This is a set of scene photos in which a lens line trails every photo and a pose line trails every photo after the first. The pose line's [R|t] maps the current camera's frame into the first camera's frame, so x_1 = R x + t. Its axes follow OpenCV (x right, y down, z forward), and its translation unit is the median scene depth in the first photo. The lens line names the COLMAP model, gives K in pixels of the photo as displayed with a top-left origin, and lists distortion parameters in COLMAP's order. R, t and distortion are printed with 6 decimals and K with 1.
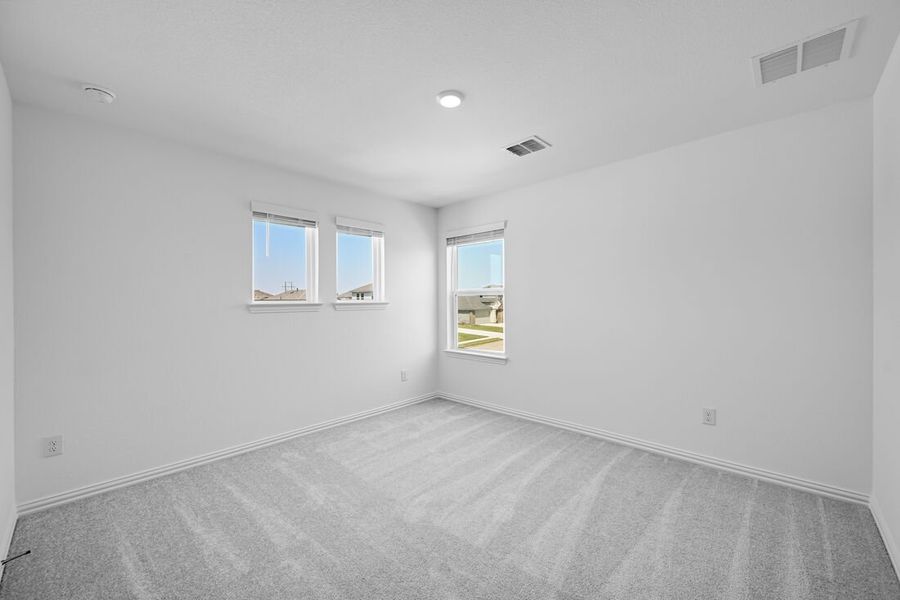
lens RADIAL K [[355.0, 0, 455.7], [0, 355.0, 295.6], [0, 0, 1]] dist [0.002288, 0.000395]
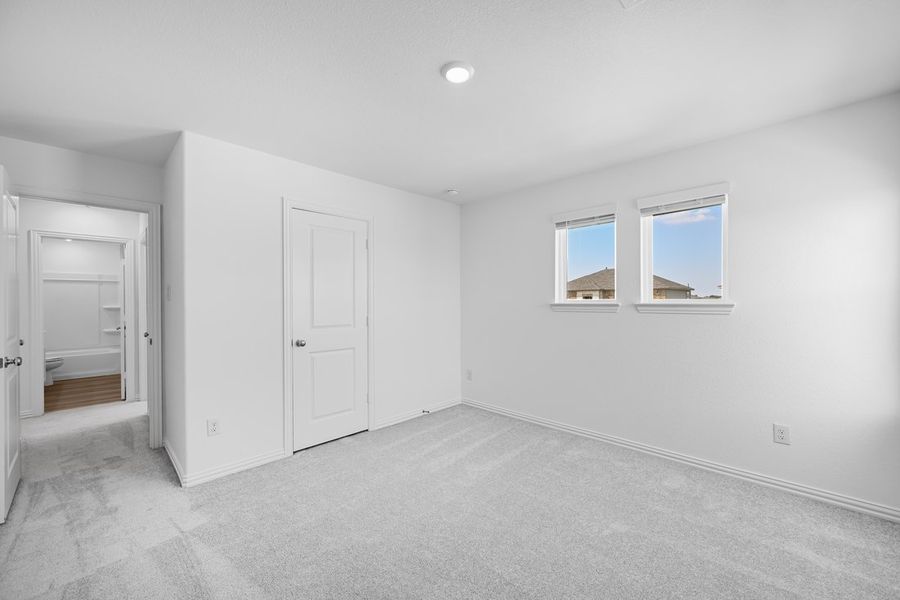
lens RADIAL K [[355.0, 0, 455.7], [0, 355.0, 295.6], [0, 0, 1]] dist [0.002288, 0.000395]
pose [[-0.016808, -0.008936, -0.999819, 0.492297], [0.015511, 0.999837, -0.009197, 0.003452], [0.999738, -0.015662, -0.016666, 0.574598]]
